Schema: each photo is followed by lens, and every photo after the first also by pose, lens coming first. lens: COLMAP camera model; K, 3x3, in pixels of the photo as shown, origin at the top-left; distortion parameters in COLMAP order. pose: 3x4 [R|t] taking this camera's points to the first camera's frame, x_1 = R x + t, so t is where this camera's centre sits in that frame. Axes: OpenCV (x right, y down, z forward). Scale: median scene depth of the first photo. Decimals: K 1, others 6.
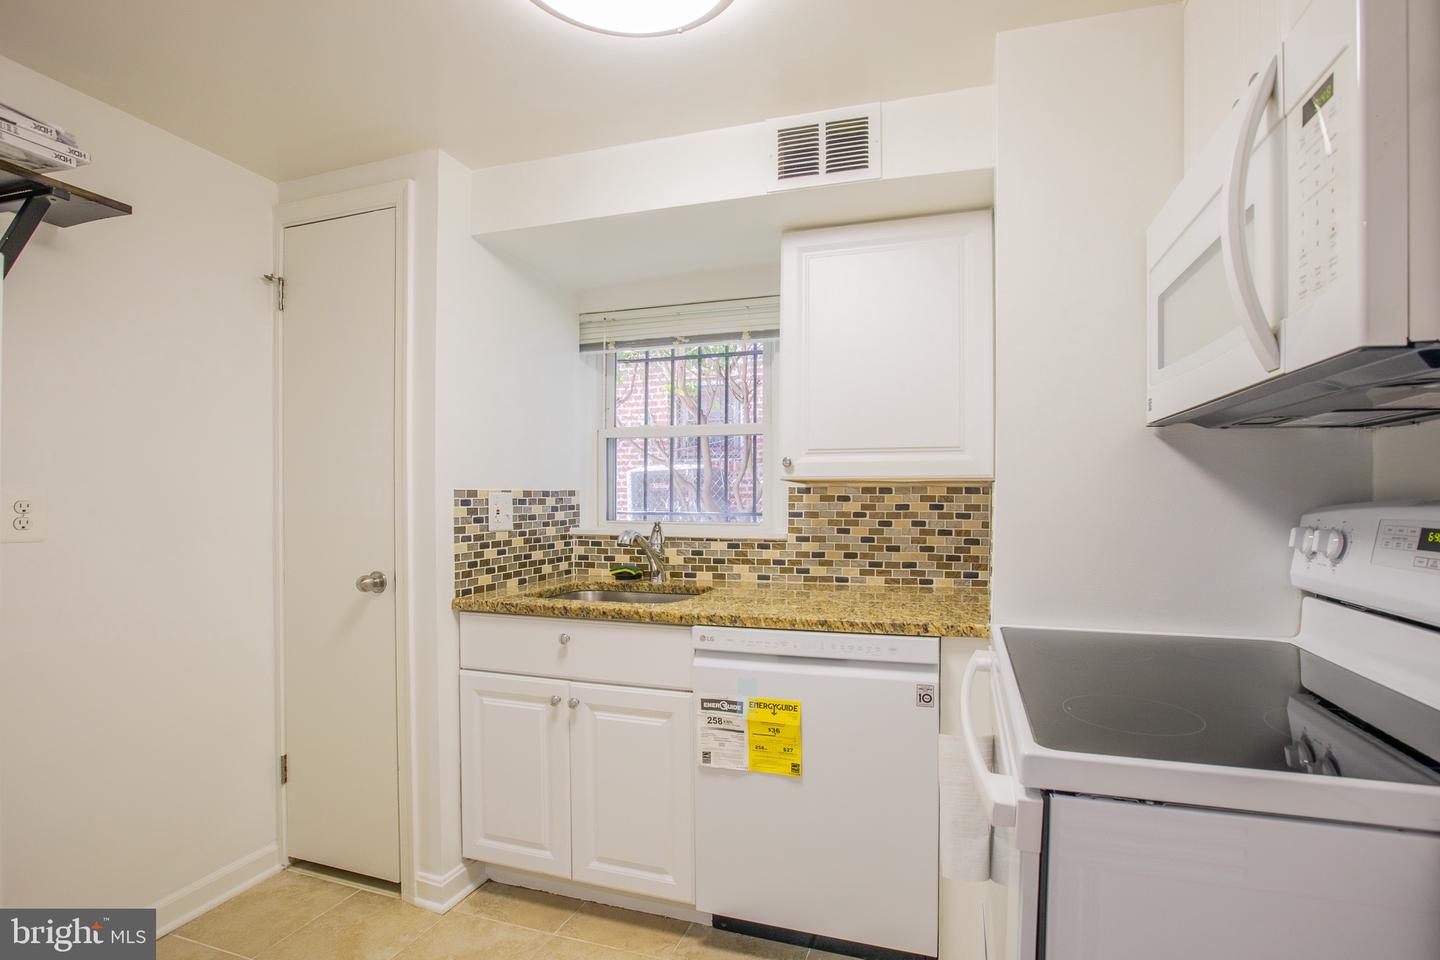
lens RADIAL K [[681.2, 0, 783.5], [0, 681.2, 496.2], [0, 0, 1]] dist [-0.090175, -0.000076]
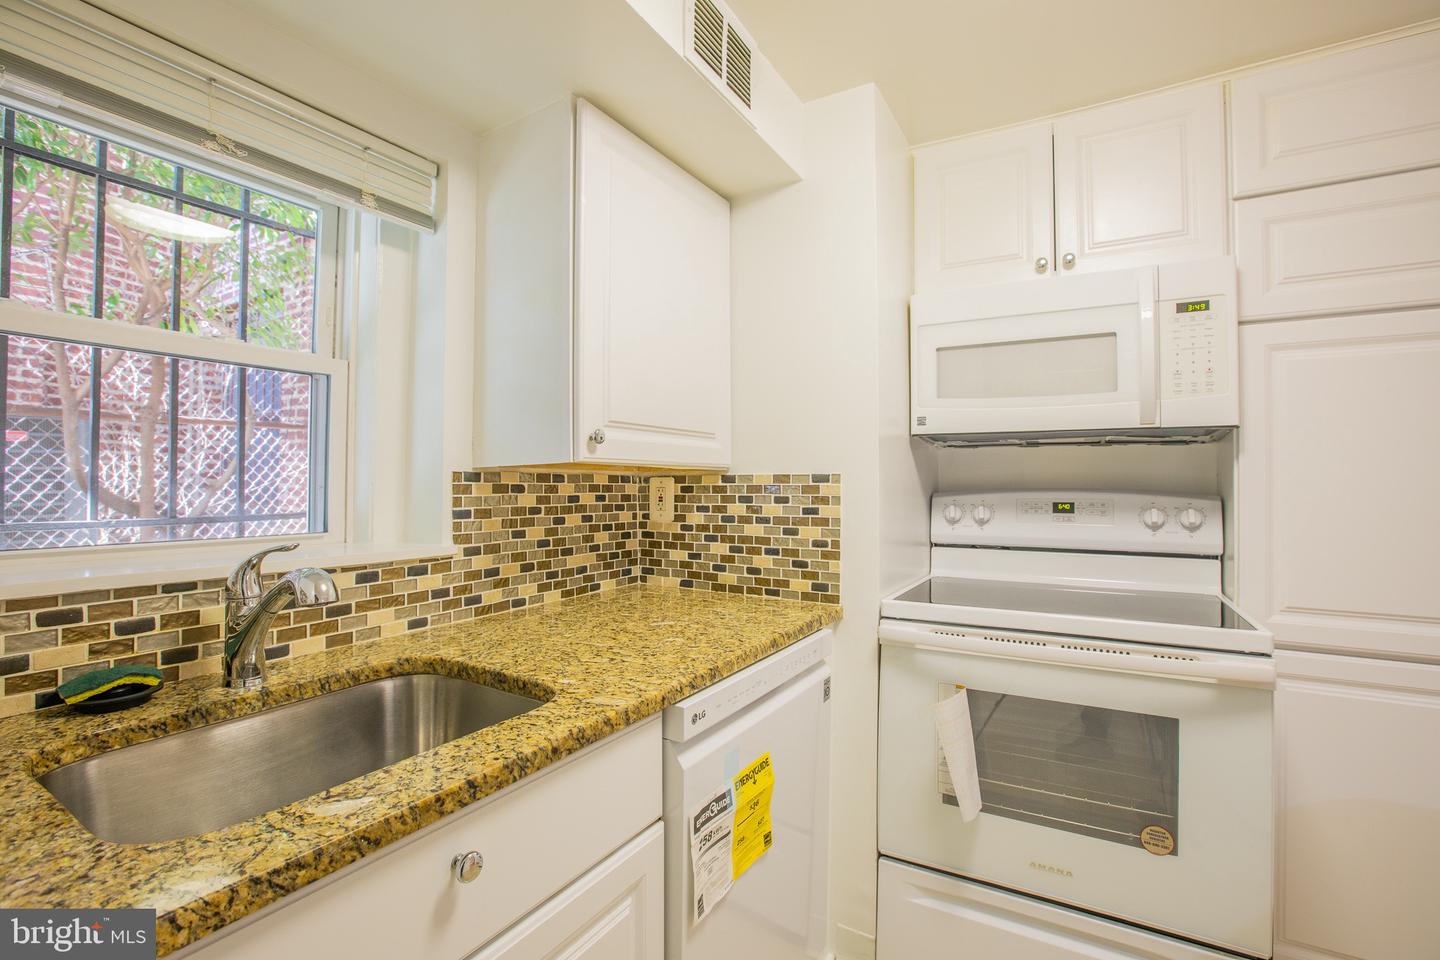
lens RADIAL K [[653.4, 0, 720.9], [0, 653.4, 474.3], [0, 0, 1]] dist [-0.040683, 0.015352]
pose [[0.276526, 0.014818, 0.960892, -0.511092], [-0.000509, 0.999883, -0.015272, -0.001572], [-0.961006, 0.003734, 0.276501, 0.608256]]
